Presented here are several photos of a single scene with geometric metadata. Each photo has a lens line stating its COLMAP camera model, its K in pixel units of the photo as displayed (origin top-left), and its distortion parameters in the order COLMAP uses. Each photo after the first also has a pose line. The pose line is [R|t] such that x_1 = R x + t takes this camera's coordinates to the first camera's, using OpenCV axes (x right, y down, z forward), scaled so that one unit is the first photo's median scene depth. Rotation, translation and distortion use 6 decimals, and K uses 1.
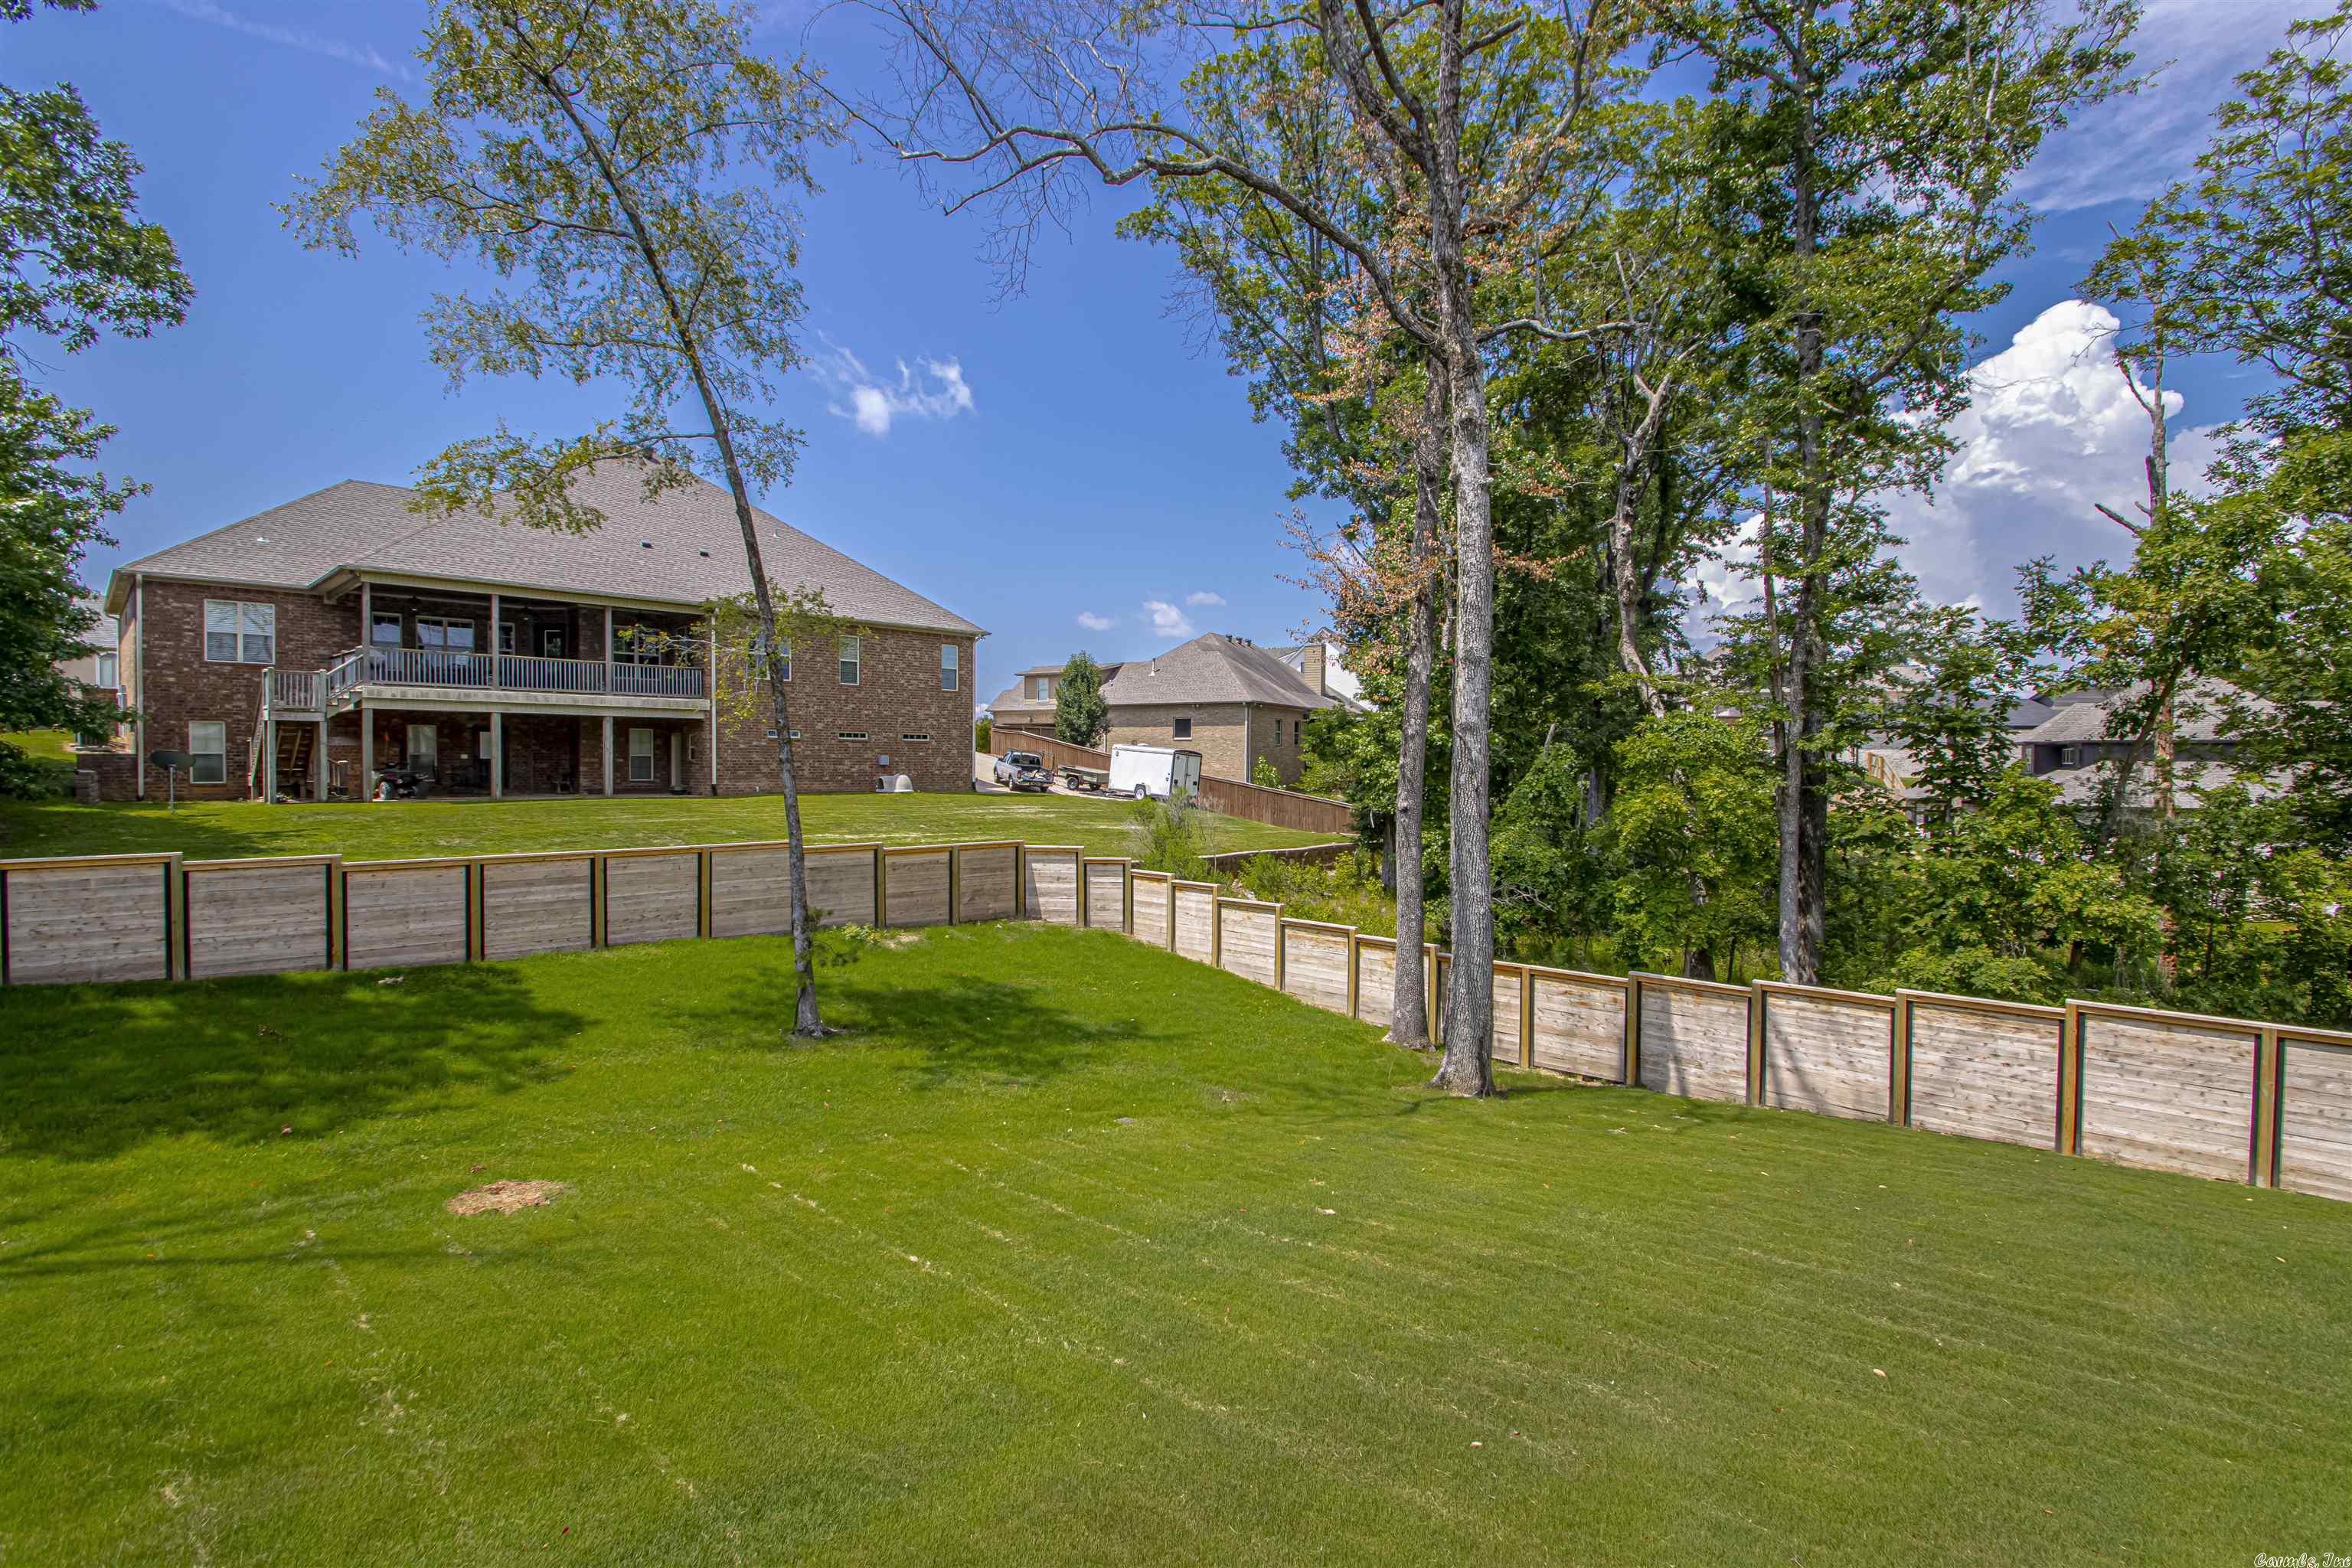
lens RADIAL K [[1092.8, 0, 1193.0], [0, 1092.8, 782.2], [0, 0, 1]] dist [0.016075, -0.017489]
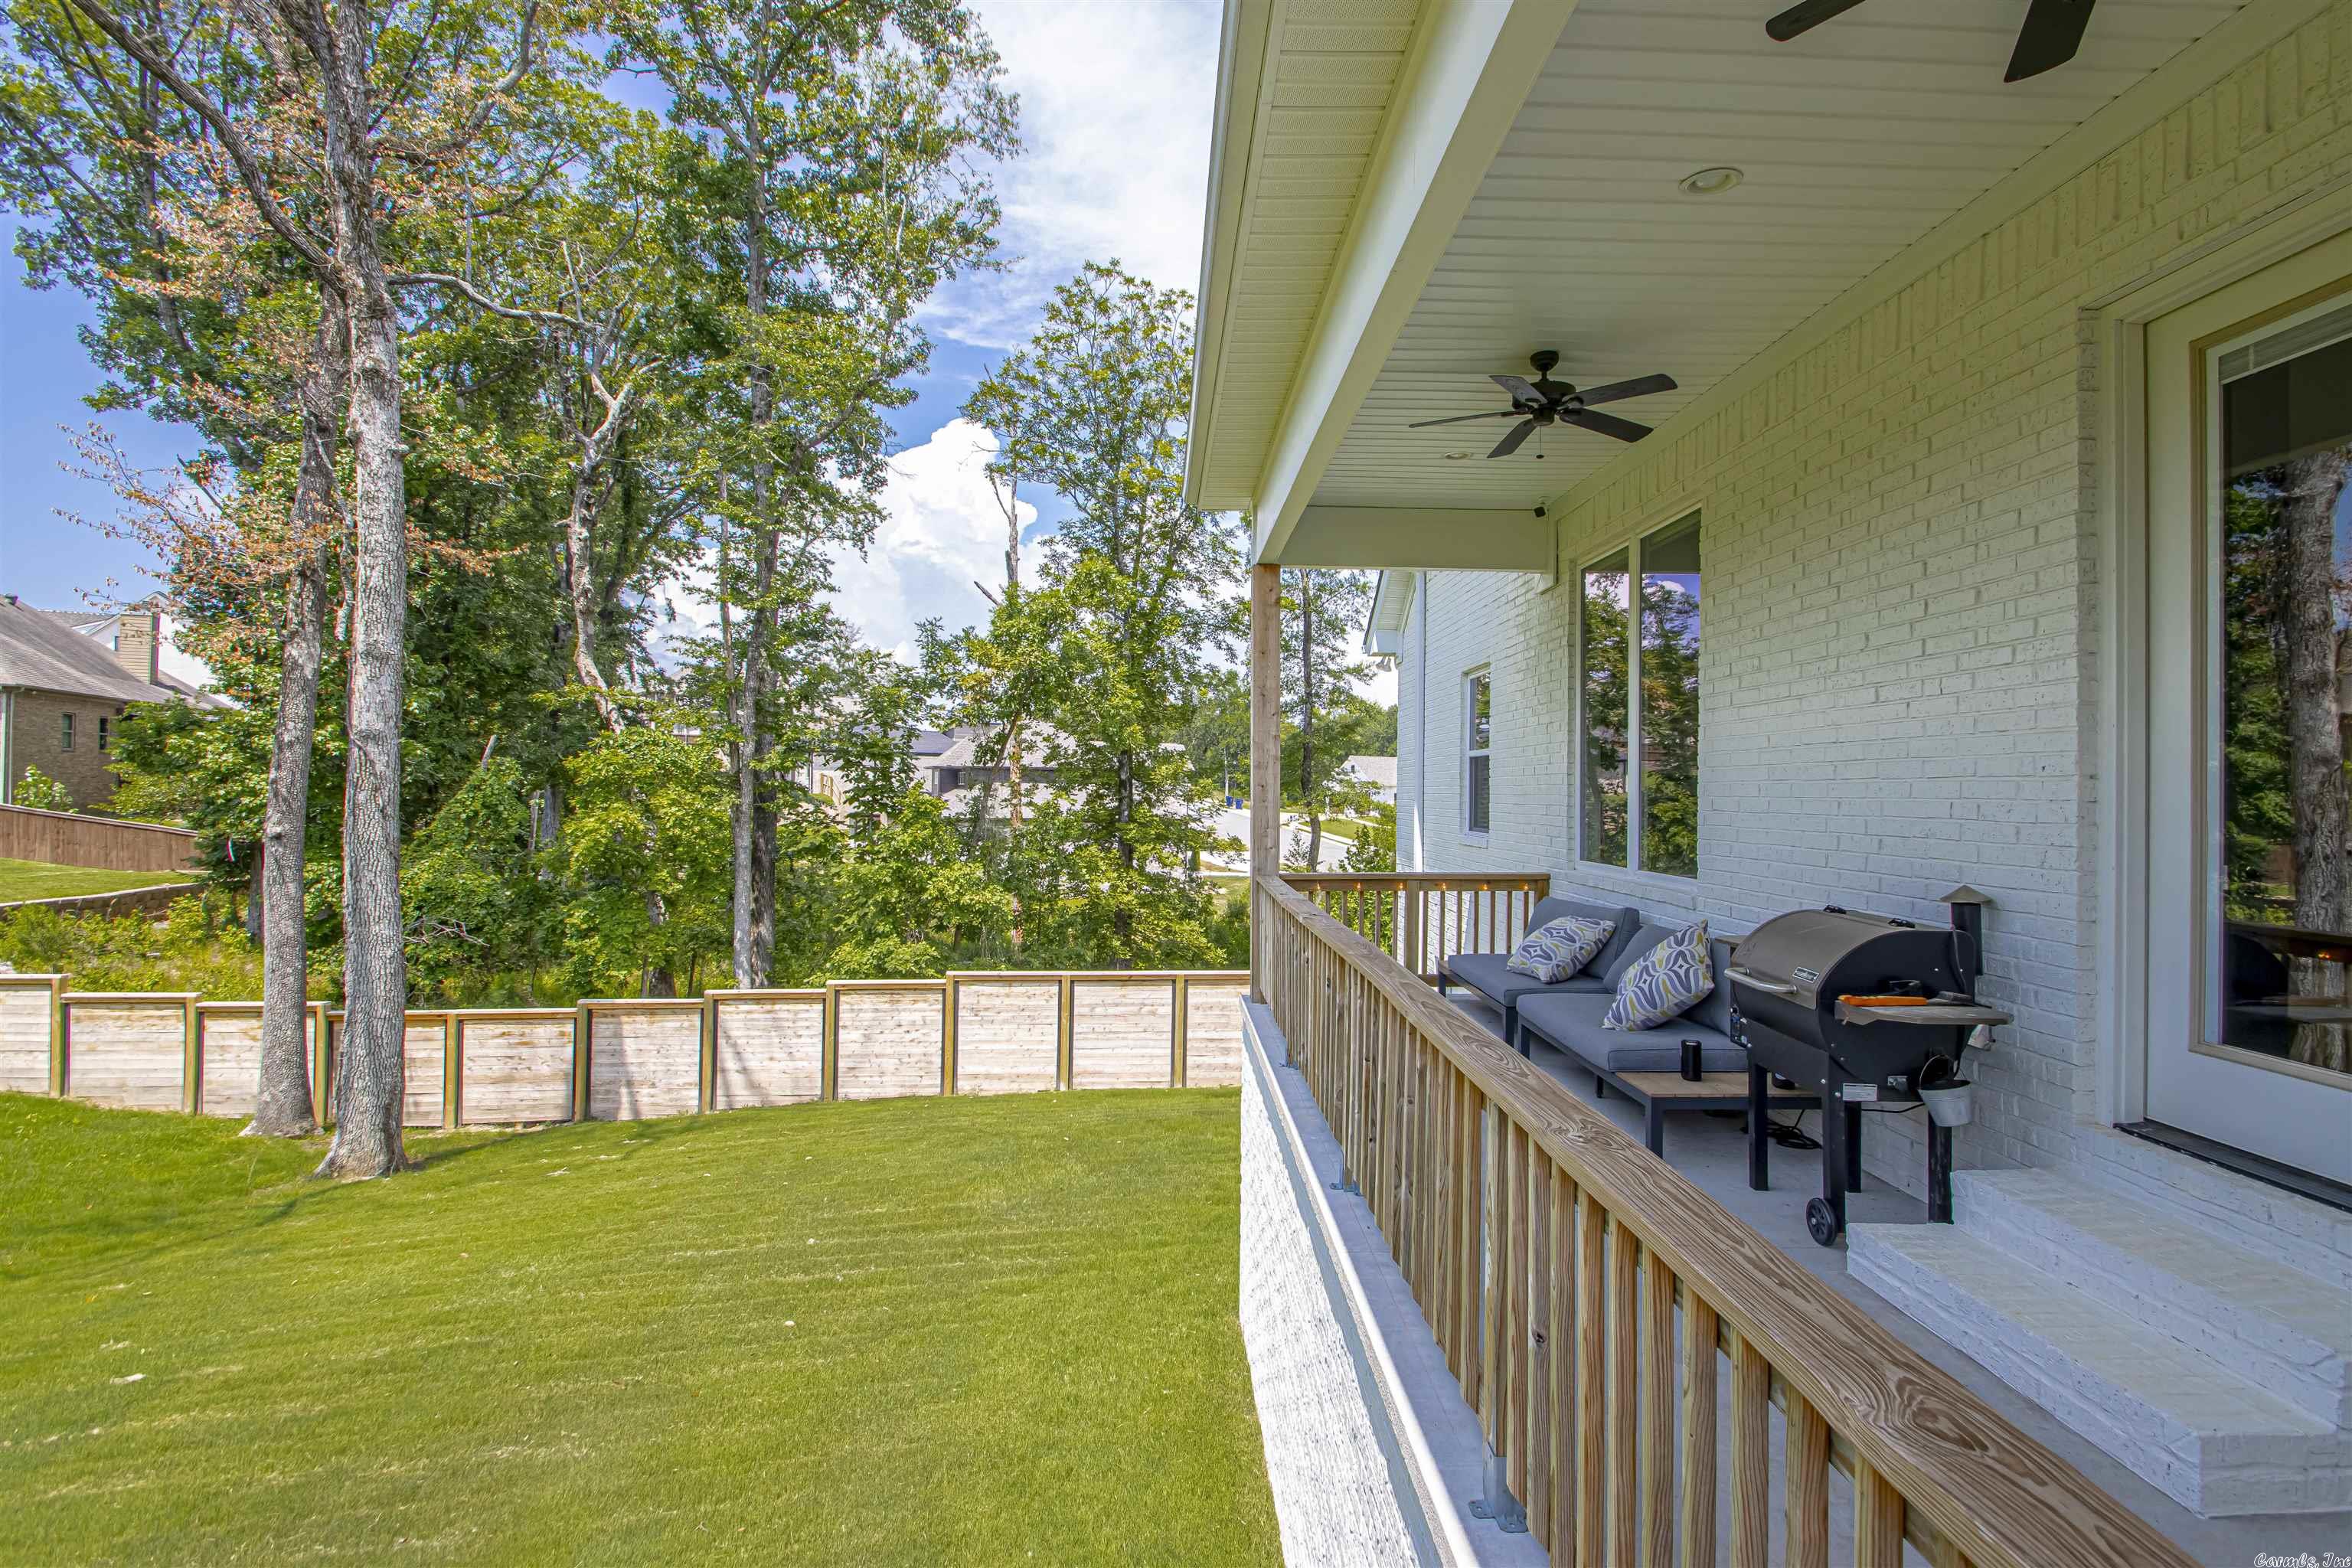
lens RADIAL K [[1092.8, 0, 1193.0], [0, 1092.8, 782.2], [0, 0, 1]] dist [0.016075, -0.017489]
pose [[0.639013, 0.008707, 0.769146, 0.007362], [0.003904, 0.999886, -0.014563, 0.000216], [-0.769186, 0.012308, 0.638907, -0.016956]]
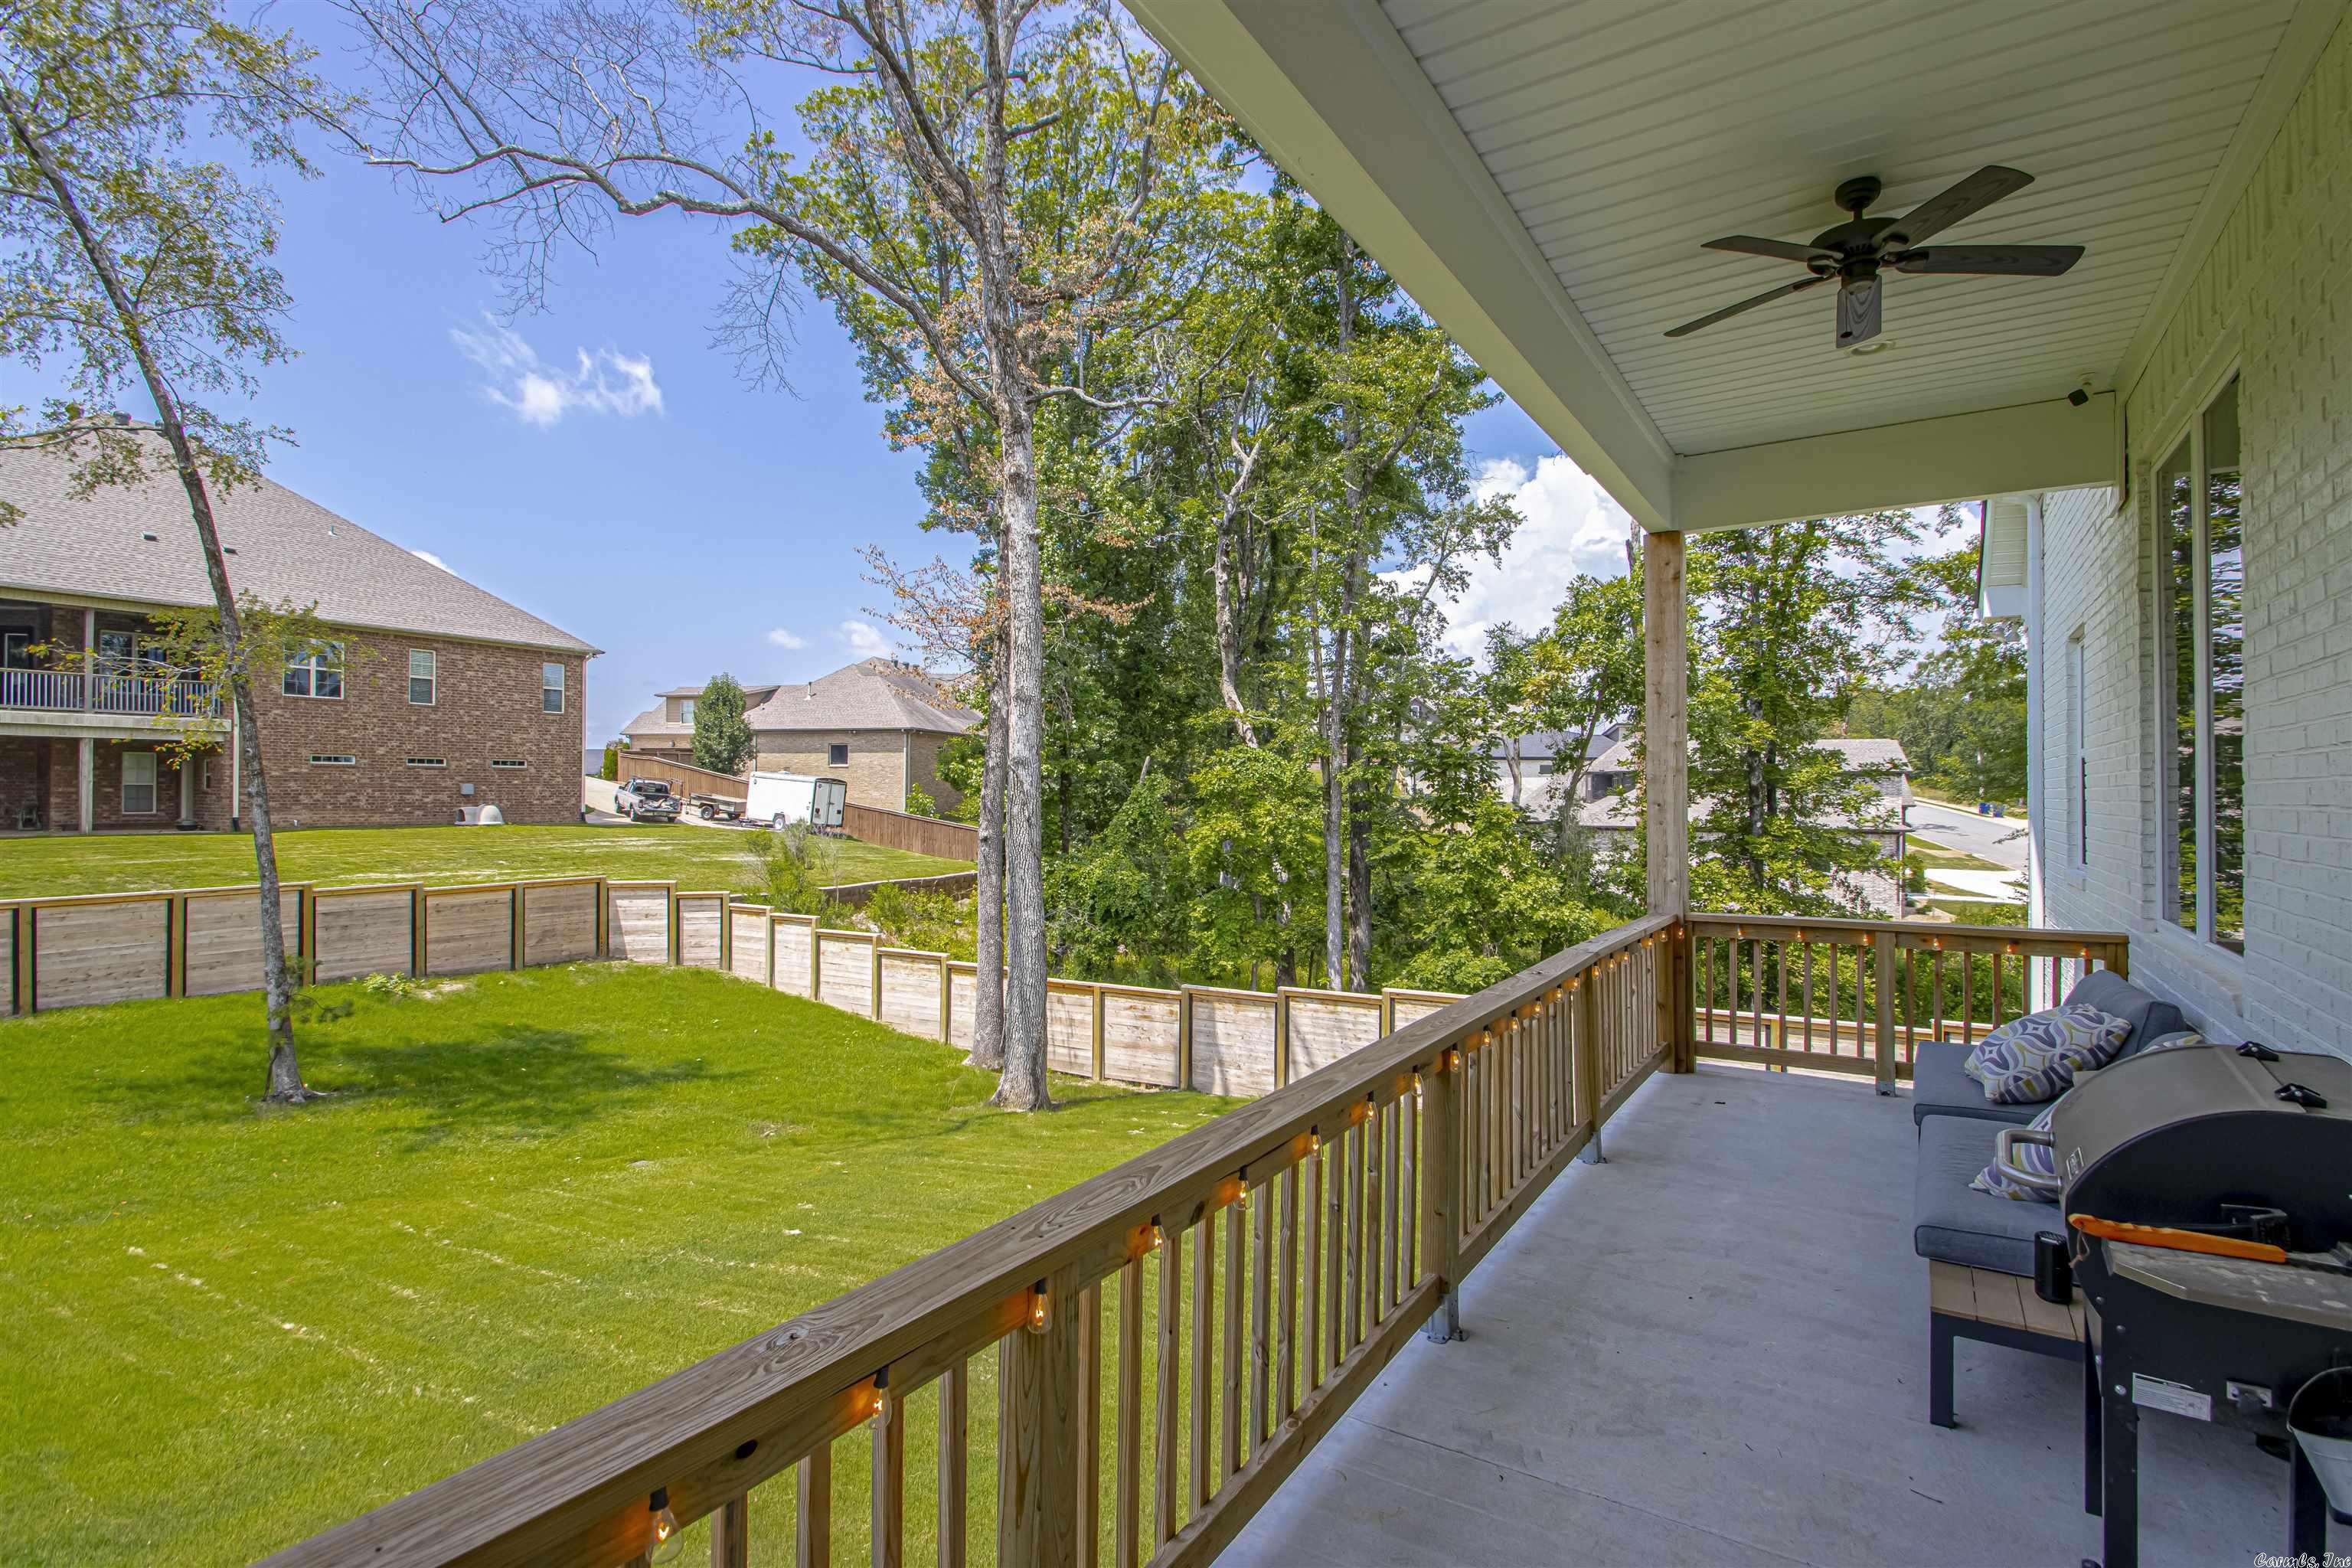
lens RADIAL K [[1092.8, 0, 1193.0], [0, 1092.8, 782.2], [0, 0, 1]] dist [0.016075, -0.017489]
pose [[0.963881, 0.000487, 0.266332, 0.117807], [0.005757, 0.999727, -0.022663, -0.004478], [-0.266270, 0.023378, 0.963615, -0.061206]]
